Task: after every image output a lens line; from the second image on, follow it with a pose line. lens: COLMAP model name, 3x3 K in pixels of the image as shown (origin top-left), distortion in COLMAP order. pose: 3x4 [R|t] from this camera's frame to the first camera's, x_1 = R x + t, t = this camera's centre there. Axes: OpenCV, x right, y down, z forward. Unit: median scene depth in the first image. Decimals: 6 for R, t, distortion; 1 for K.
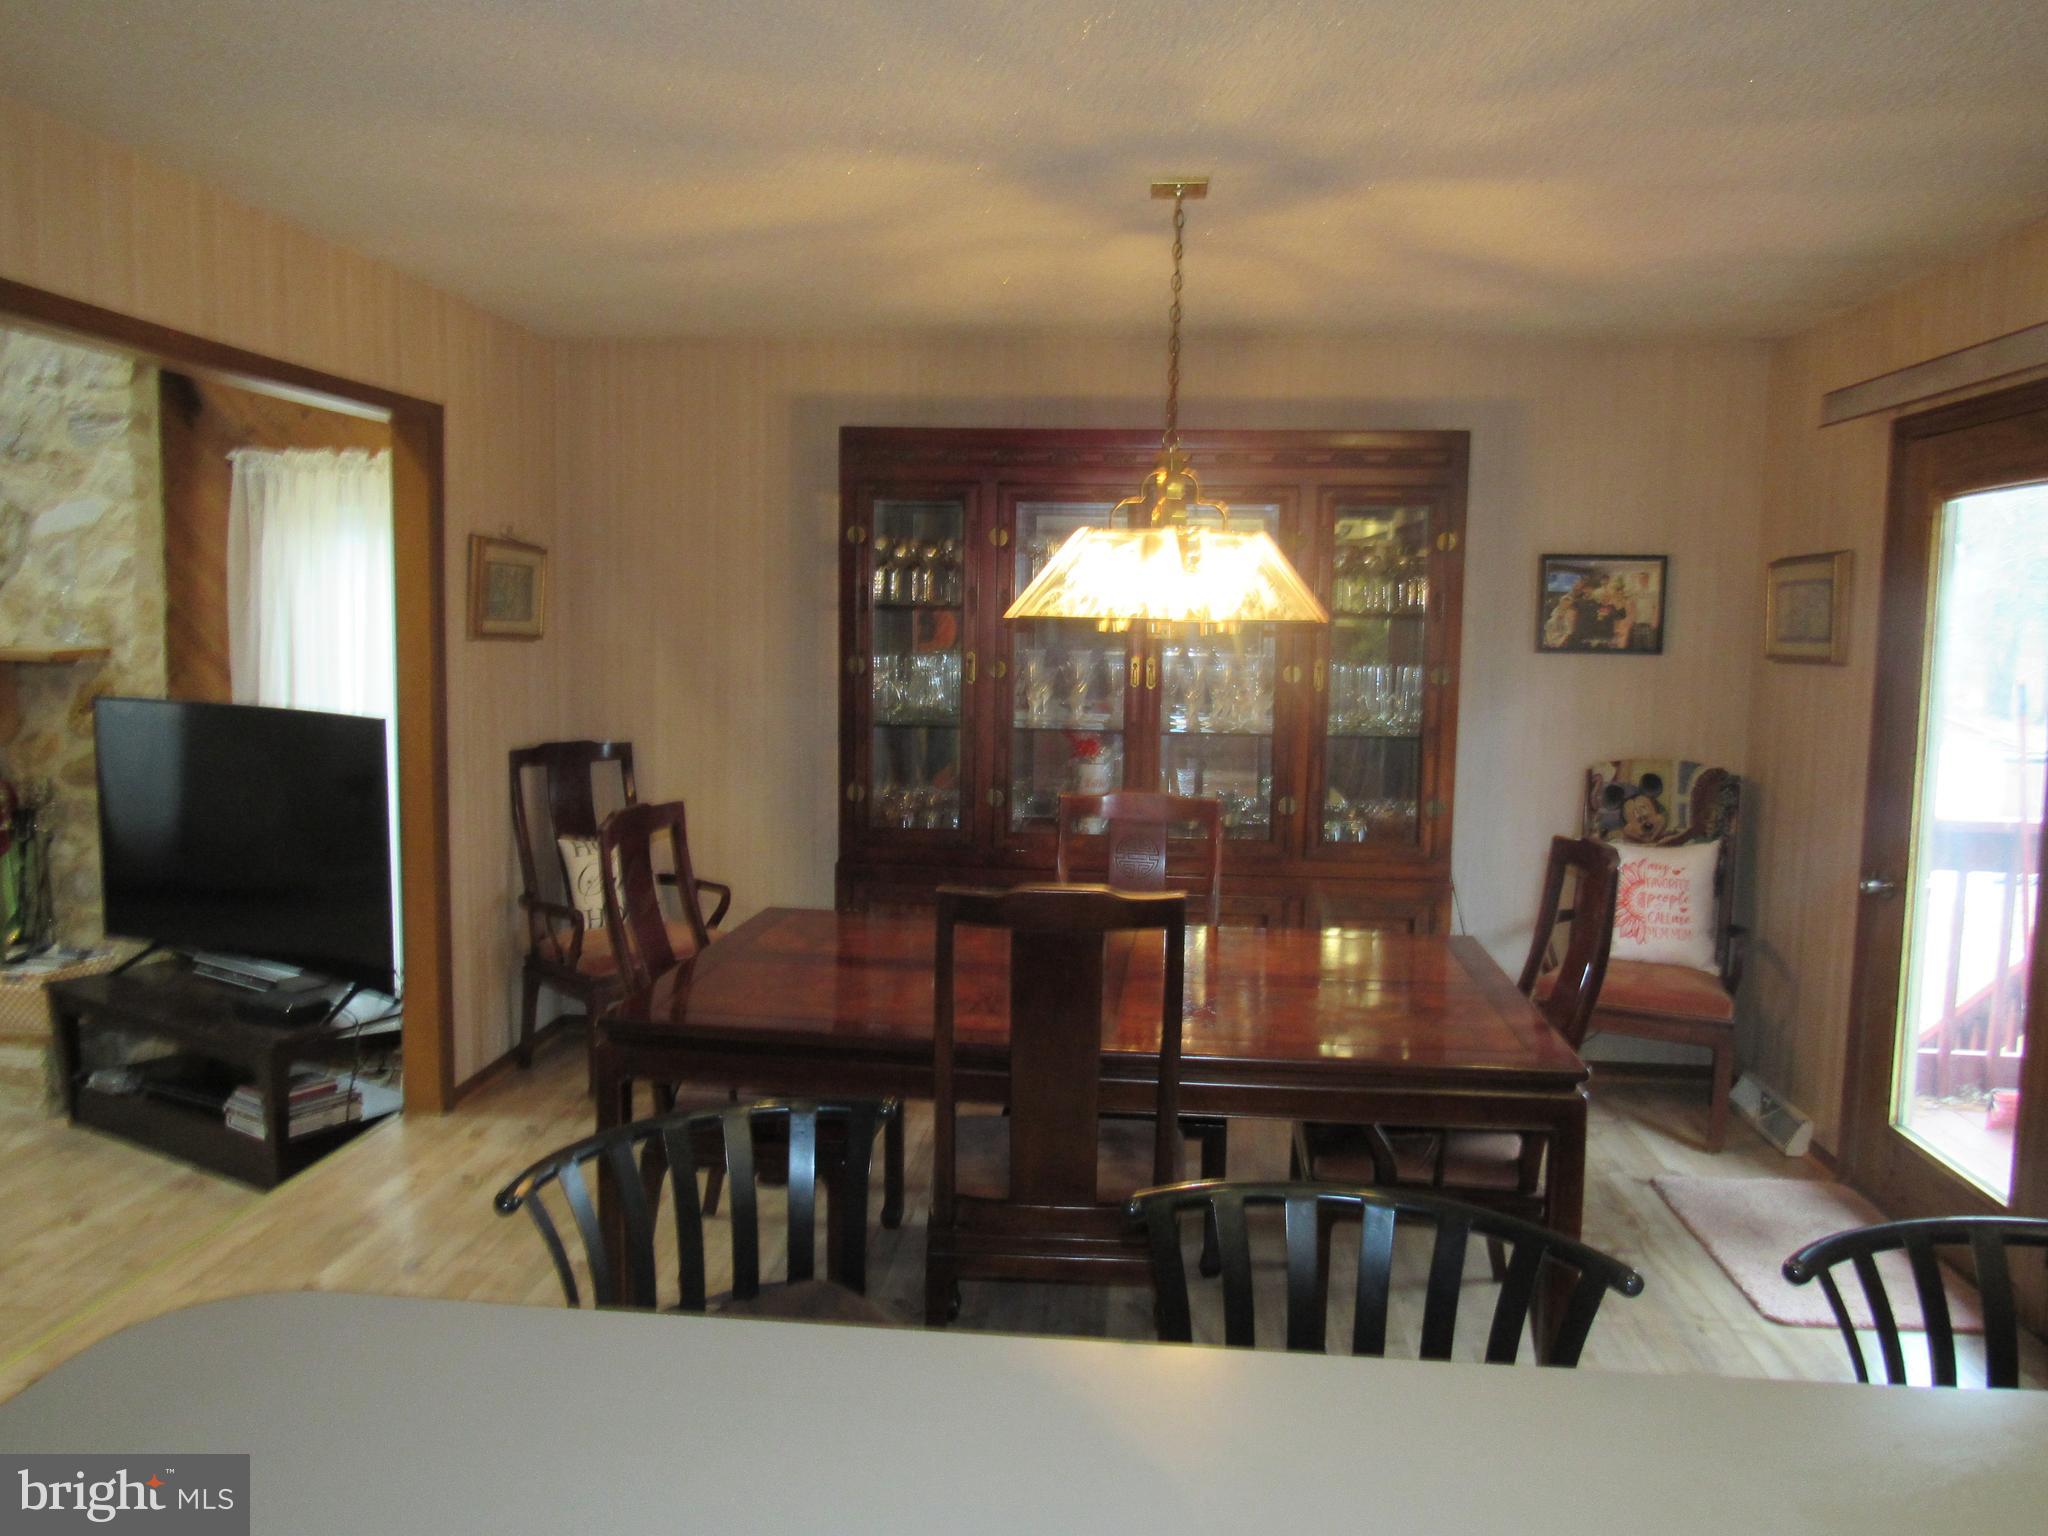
lens RADIAL K [[1469.1, 0, 1022.6], [0, 1469.1, 773.0], [0, 0, 1]] dist [-0.027232, 0.007871]
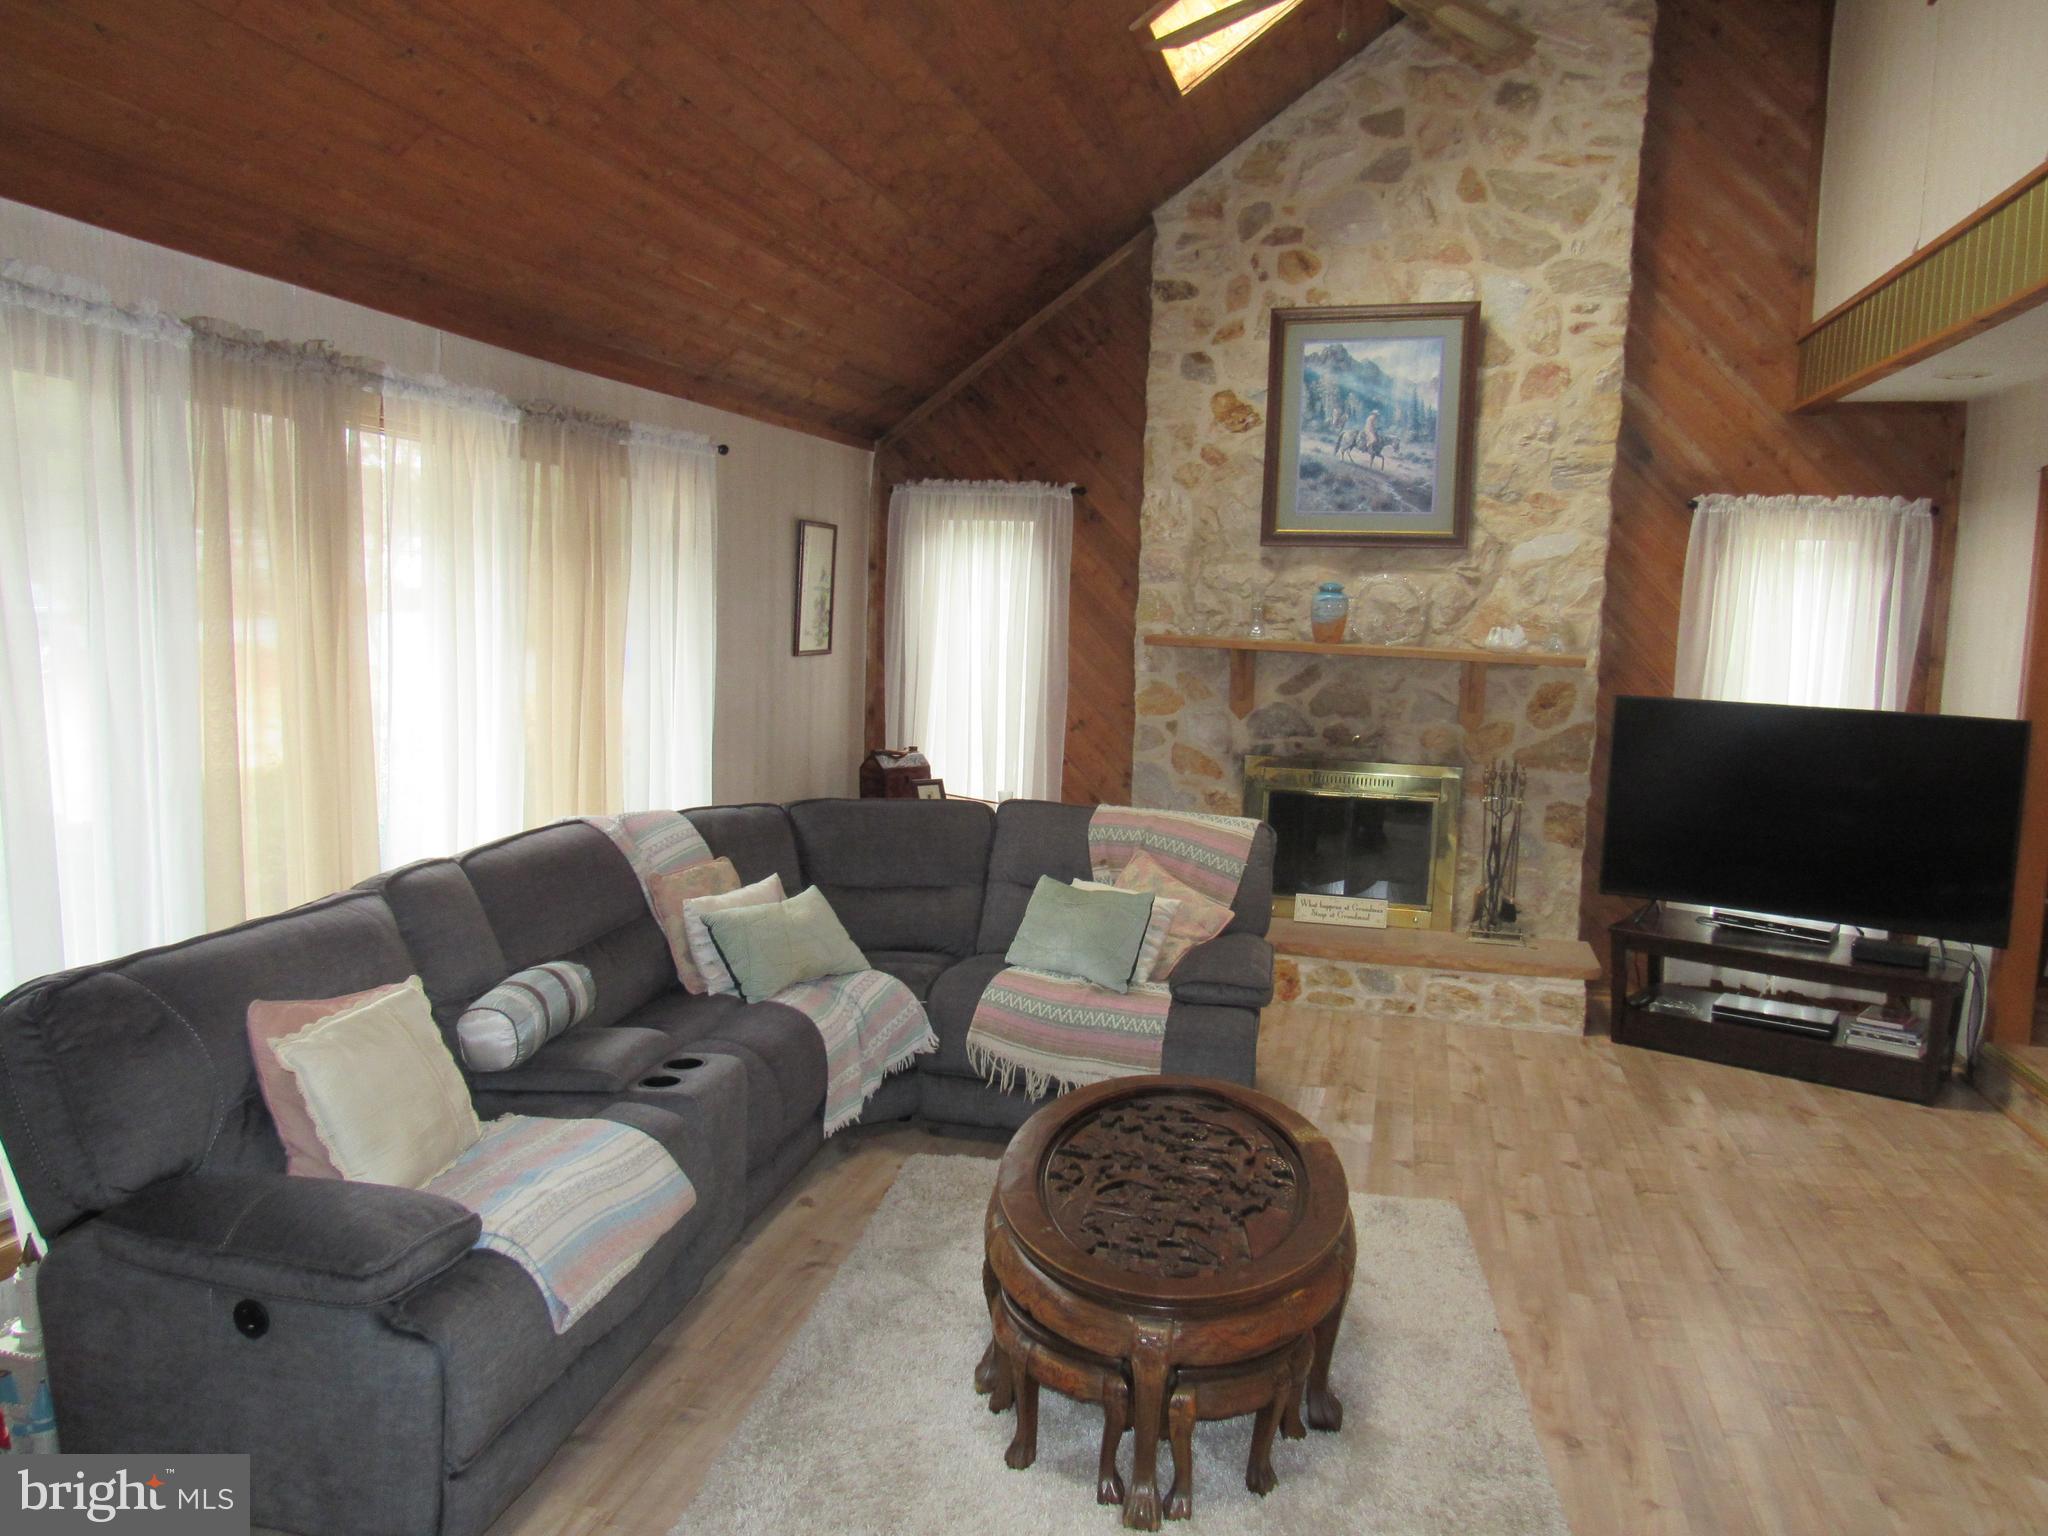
lens RADIAL K [[1469.1, 0, 1022.6], [0, 1469.1, 773.0], [0, 0, 1]] dist [-0.027232, 0.007871]
pose [[0.986728, 0.025605, -0.160351, -0.956502], [-0.023489, 0.999610, 0.015078, 0.005611], [0.160674, -0.011111, 0.986945, -0.311971]]
